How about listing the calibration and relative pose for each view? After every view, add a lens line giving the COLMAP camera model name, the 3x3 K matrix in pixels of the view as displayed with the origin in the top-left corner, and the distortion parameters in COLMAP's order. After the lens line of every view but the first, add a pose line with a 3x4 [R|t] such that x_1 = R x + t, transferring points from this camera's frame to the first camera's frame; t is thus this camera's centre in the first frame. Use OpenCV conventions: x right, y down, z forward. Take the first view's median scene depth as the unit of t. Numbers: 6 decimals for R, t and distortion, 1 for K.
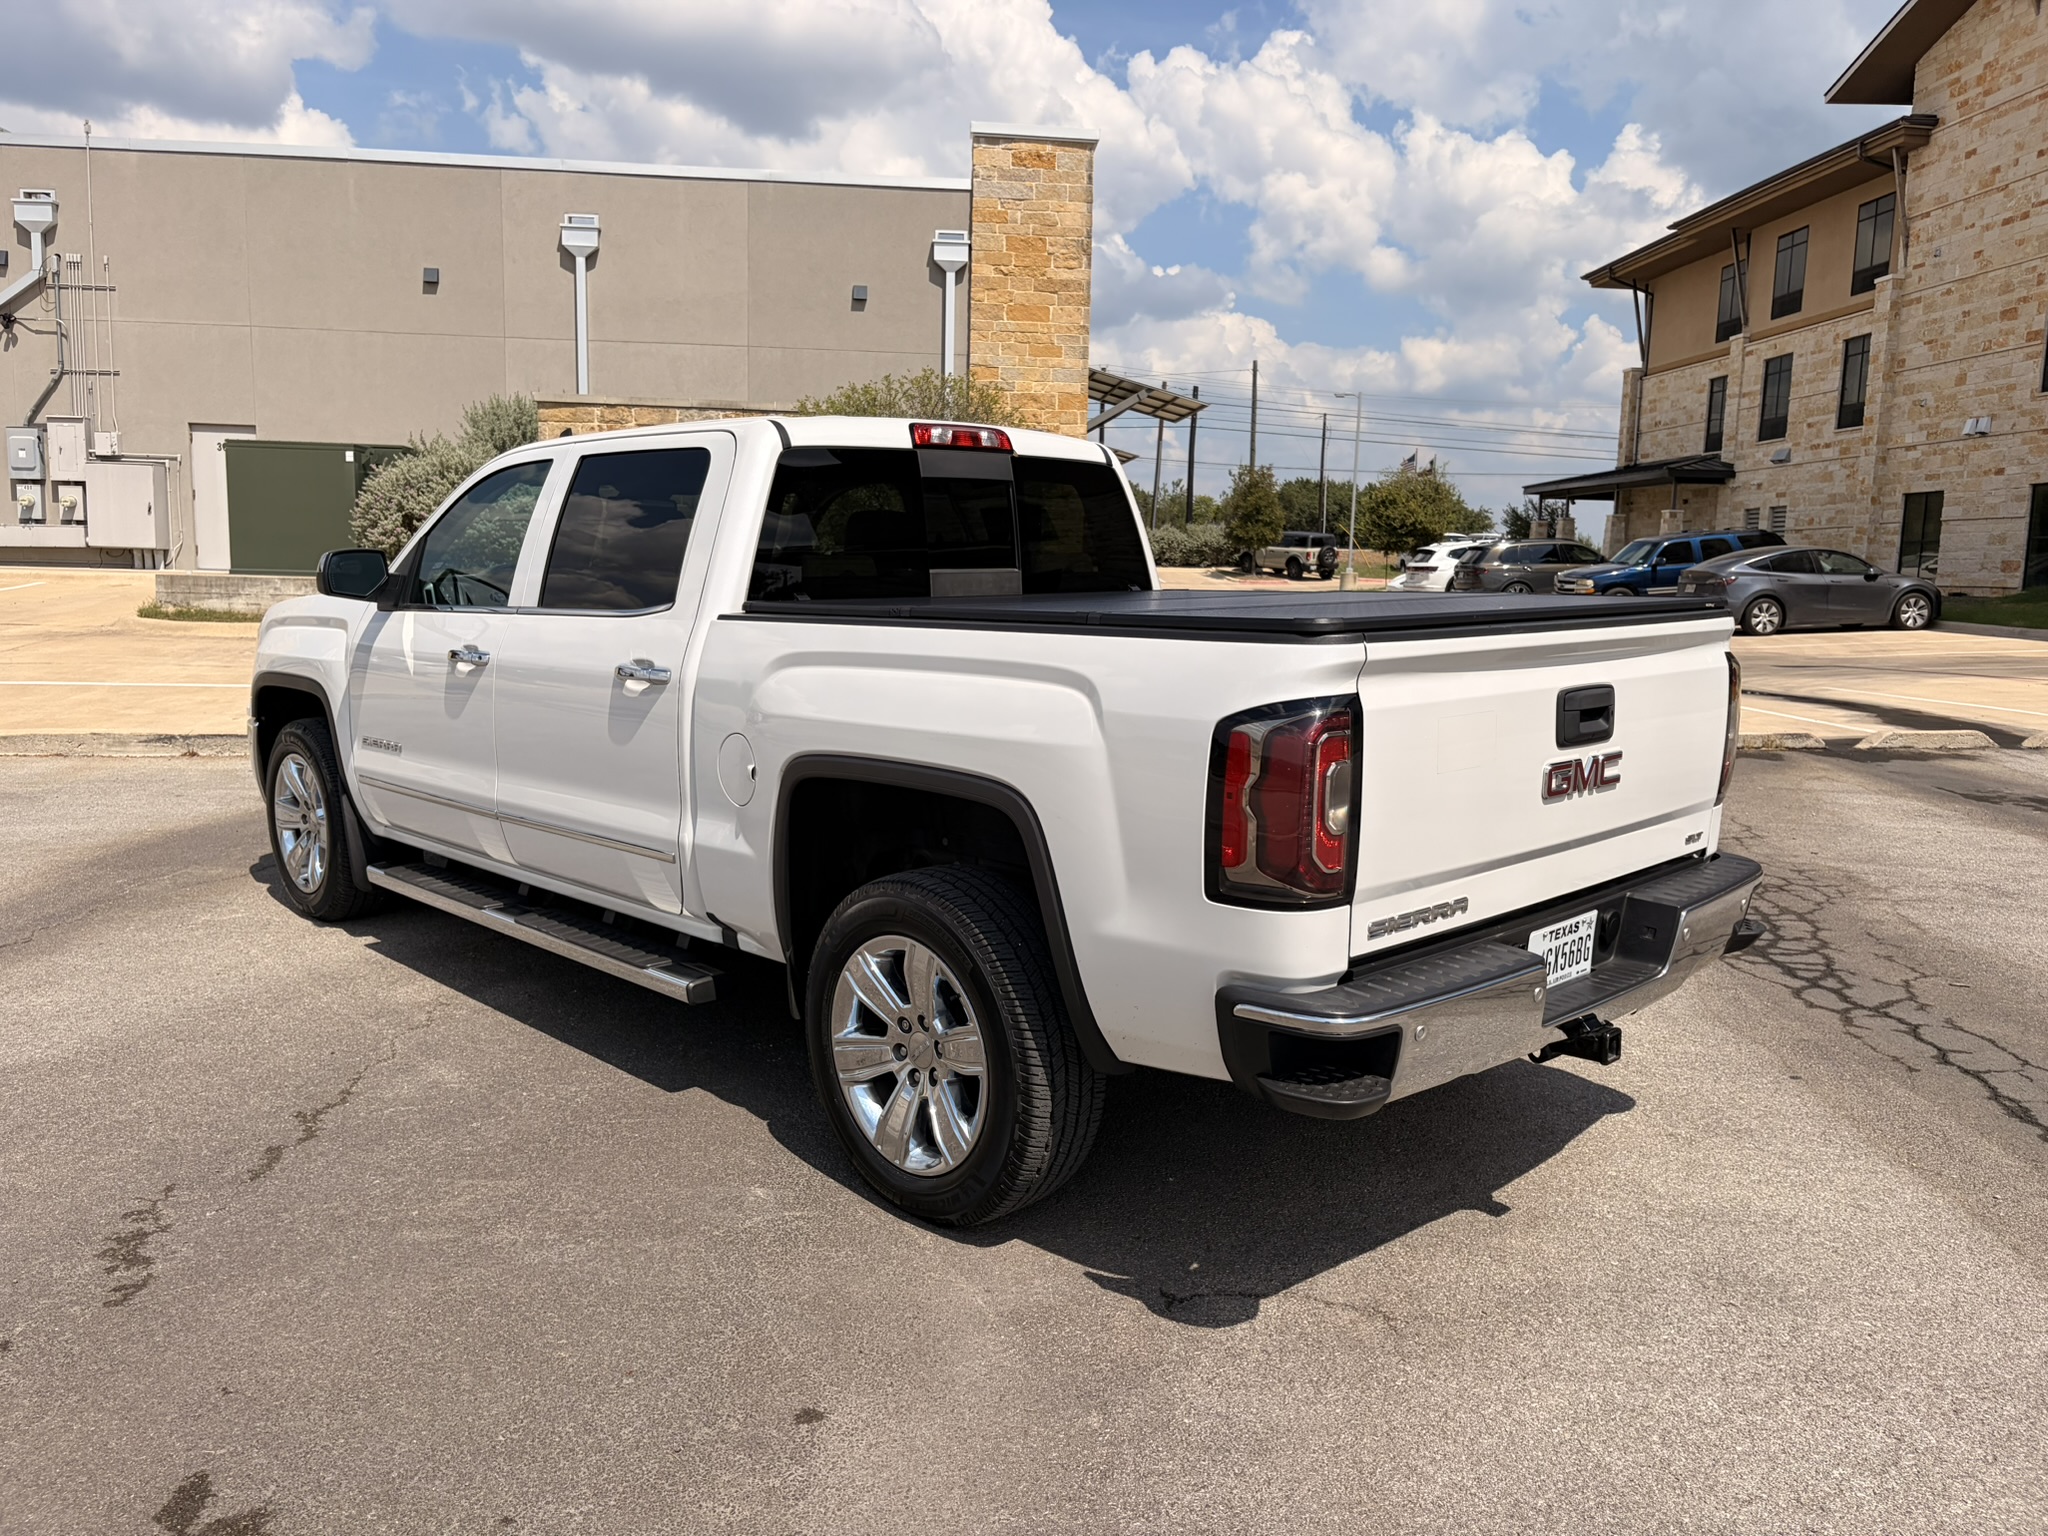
lens RADIAL K [[1557.8, 0, 1022.0], [0, 1557.8, 766.3], [0, 0, 1]] dist [0.047498, -0.054846]
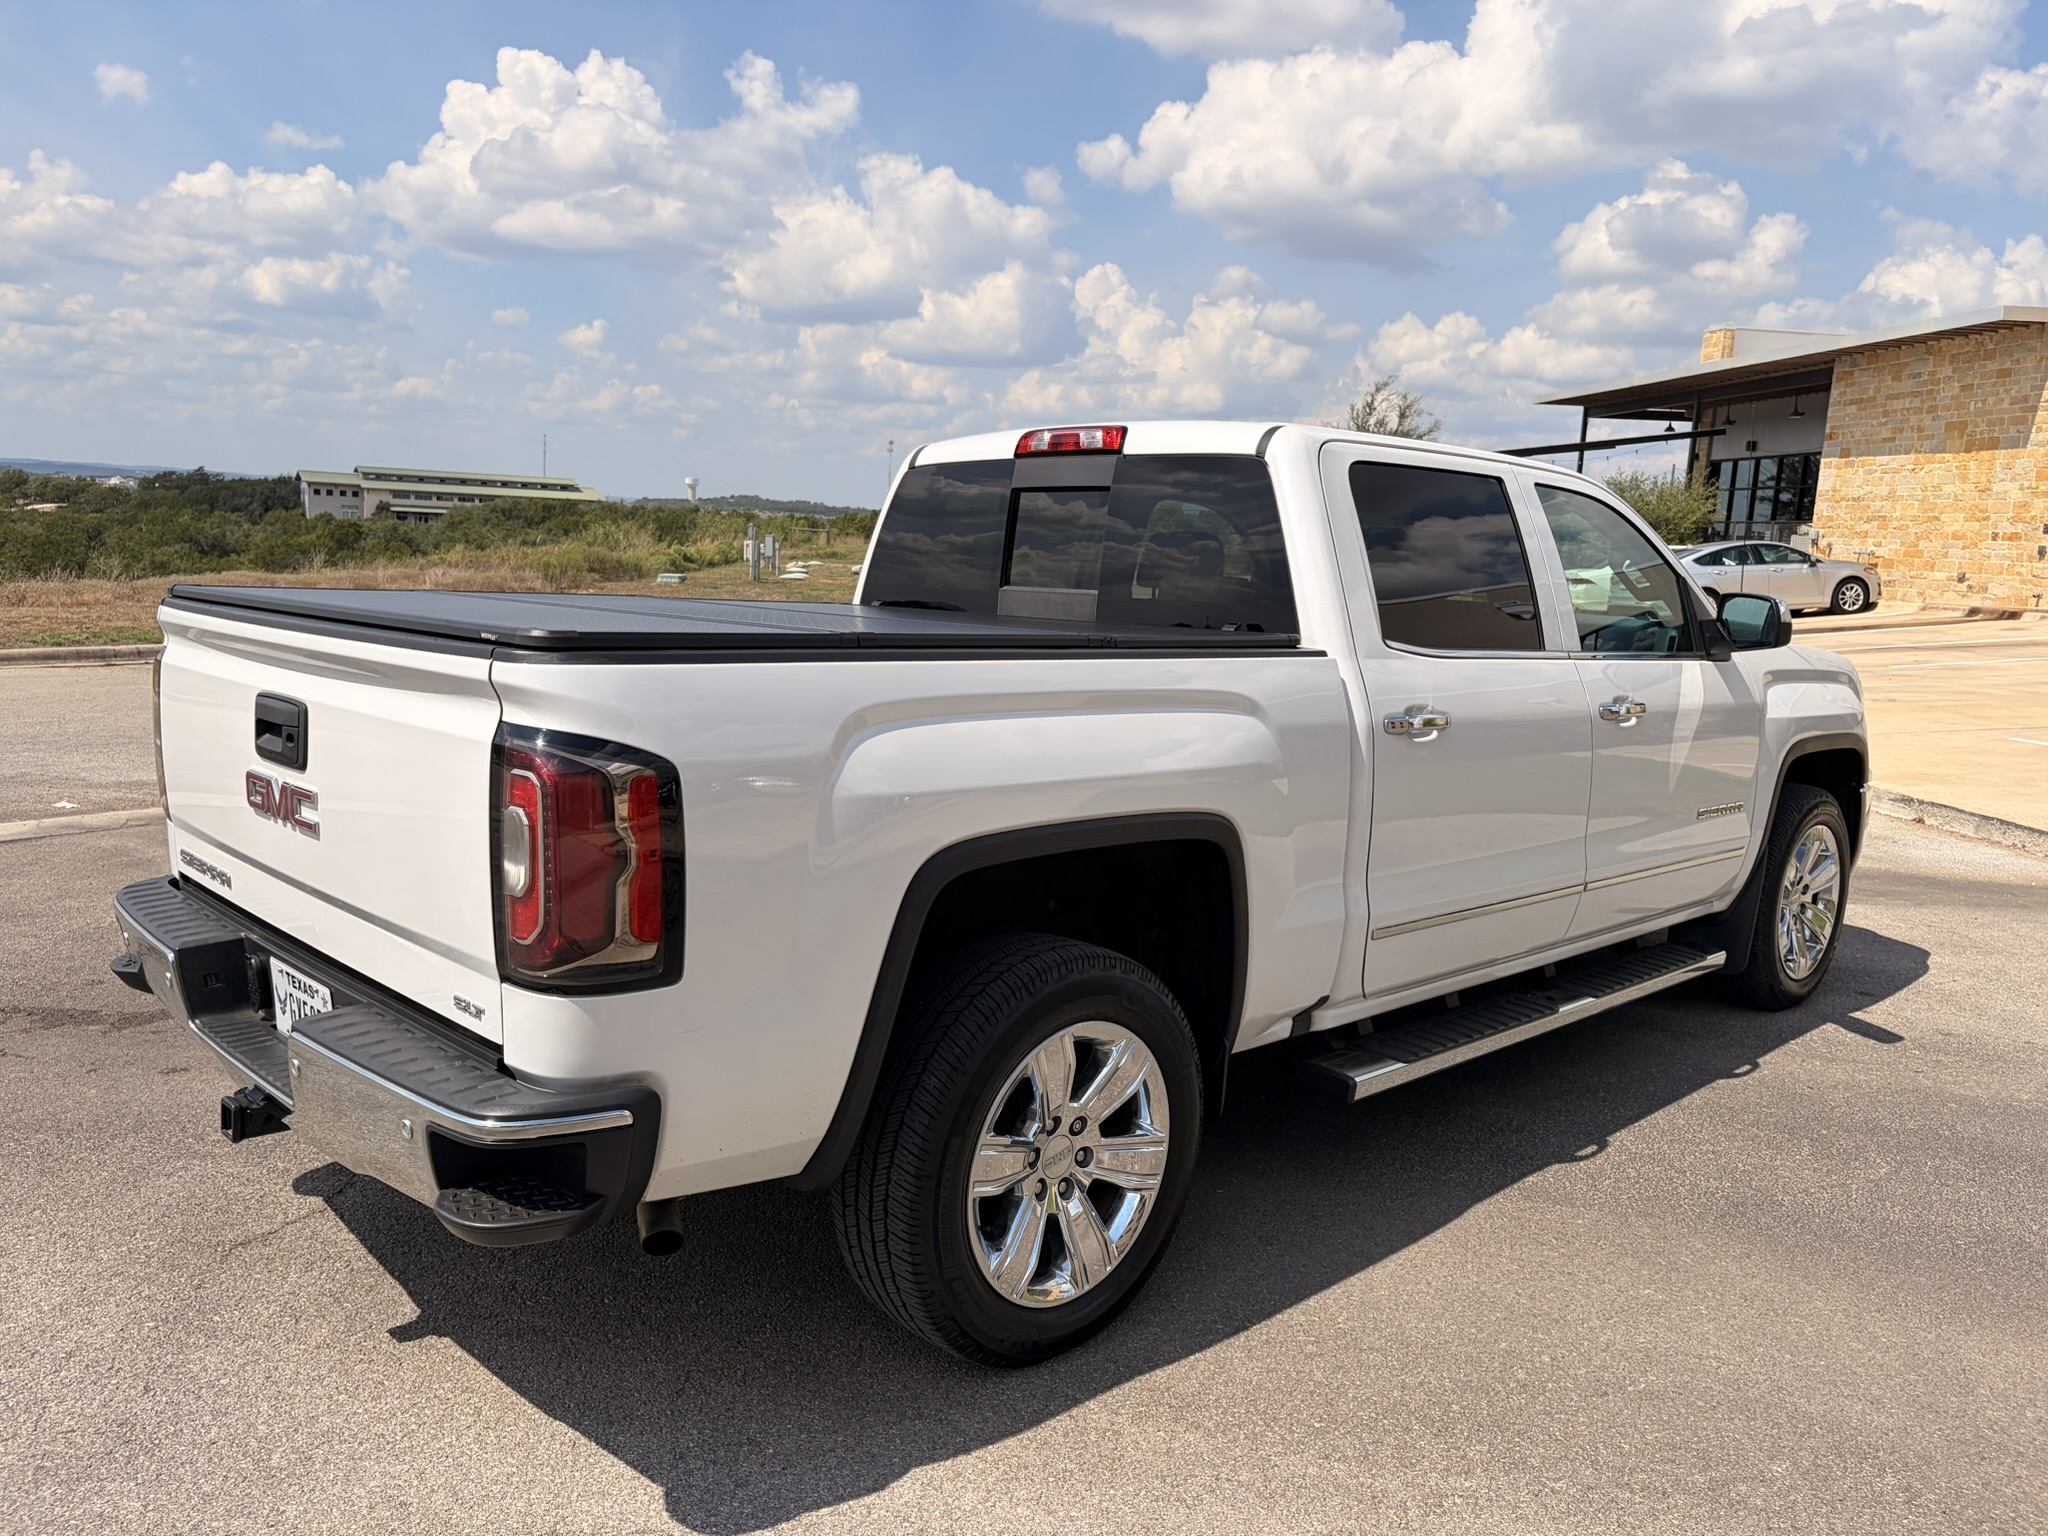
lens RADIAL K [[1557.8, 0, 1030.5], [0, 1557.8, 758.9], [0, 0, 1]] dist [0.047498, -0.054846]
pose [[-0.002460, 0.123735, -0.992312, 0.169744], [-0.178216, 0.976375, 0.122190, -0.027314], [0.983988, 0.177147, 0.019650, 0.195339]]
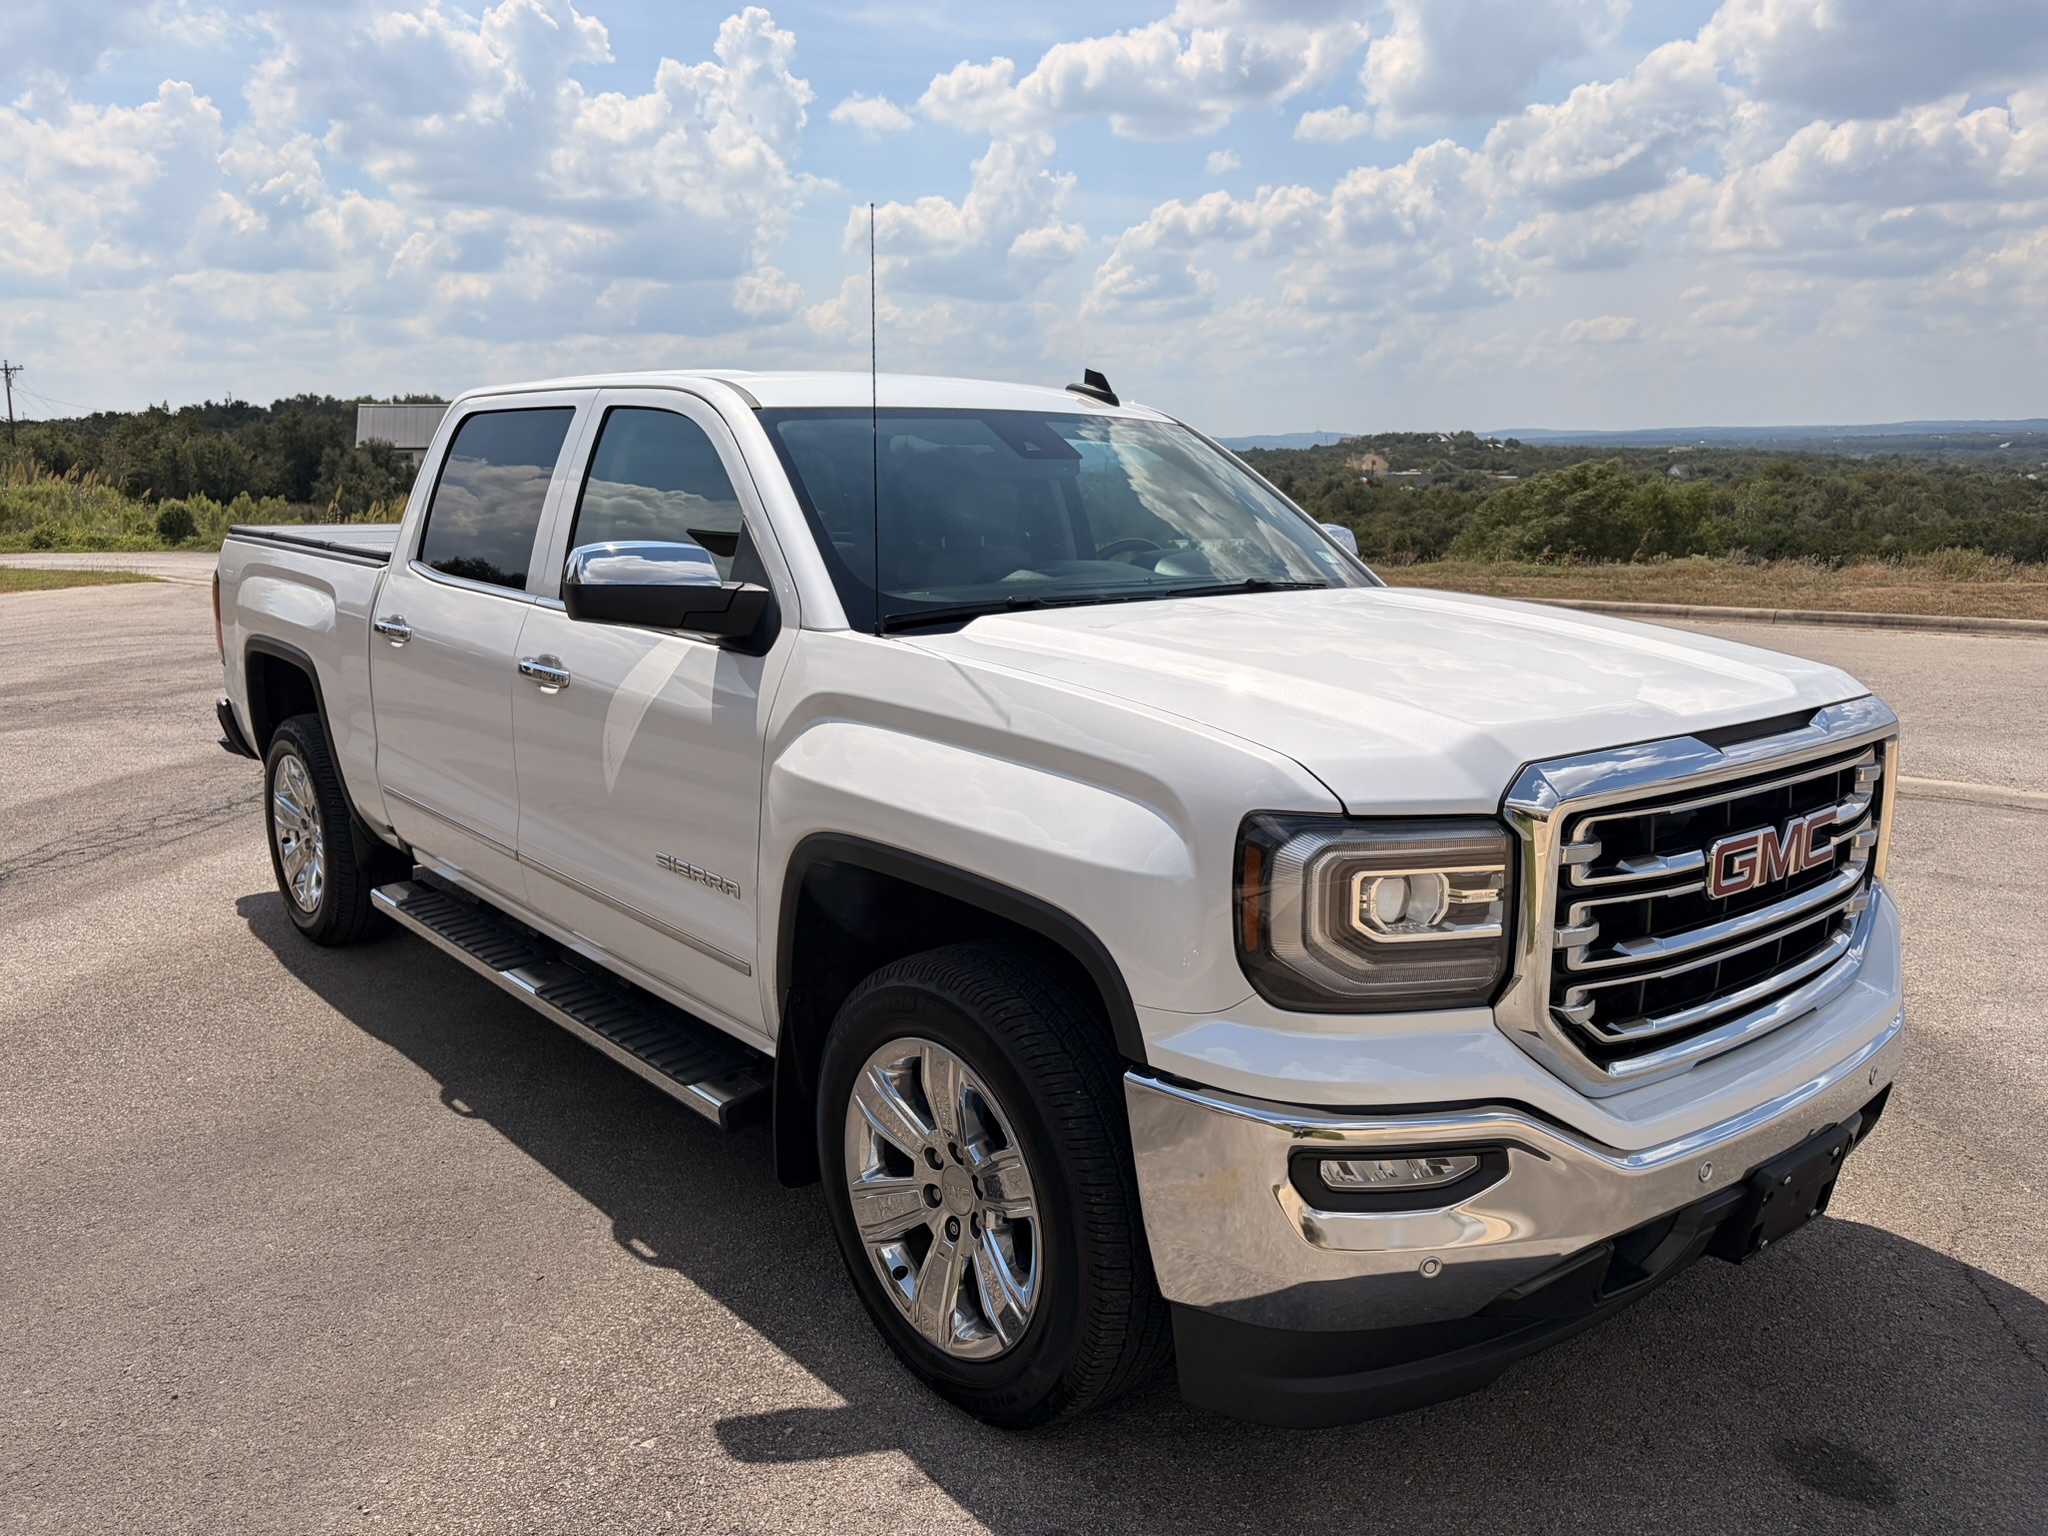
lens RADIAL K [[1557.8, 0, 1017.4], [0, 1557.8, 756.7], [0, 0, 1]] dist [0.047498, -0.054846]
pose [[-0.997020, -0.024142, 0.073268, -0.071746], [0.000465, 0.947872, 0.318651, -0.064697], [-0.077141, 0.317736, -0.945036, 0.413078]]
